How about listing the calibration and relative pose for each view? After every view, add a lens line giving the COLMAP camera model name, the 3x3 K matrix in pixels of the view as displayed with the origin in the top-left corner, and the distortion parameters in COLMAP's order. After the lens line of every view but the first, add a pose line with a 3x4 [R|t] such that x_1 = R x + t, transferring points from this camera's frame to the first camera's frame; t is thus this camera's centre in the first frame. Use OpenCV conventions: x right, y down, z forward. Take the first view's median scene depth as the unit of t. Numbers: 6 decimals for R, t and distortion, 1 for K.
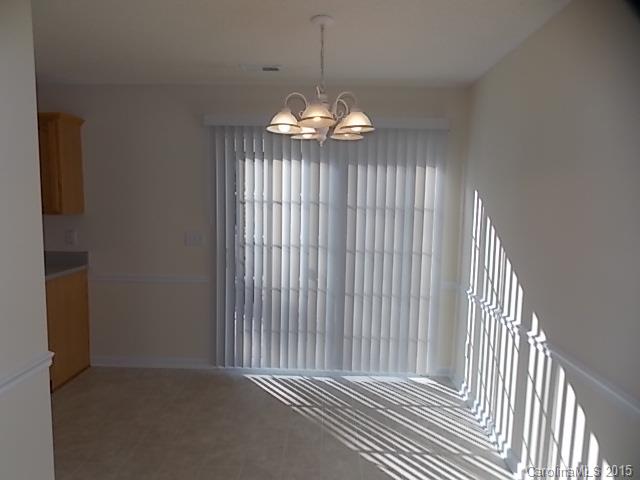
lens RADIAL K [[478.3, 0, 320.0], [0, 478.3, 240.0], [0, 0, 1]] dist [-0.002016, -0.000421]
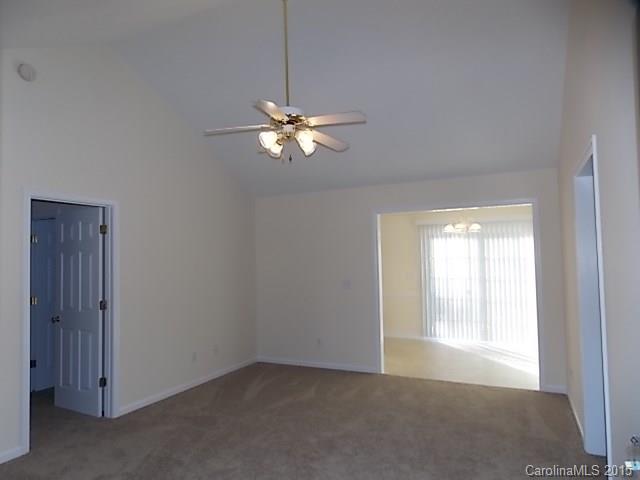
lens RADIAL K [[478.3, 0, 320.0], [0, 478.3, 240.0], [0, 0, 1]] dist [-0.002016, -0.000421]
pose [[0.942529, -0.054833, -0.329593, 0.069841], [-0.001604, 0.985688, -0.168571, 0.198511], [0.334120, 0.159412, 0.928952, -1.161509]]
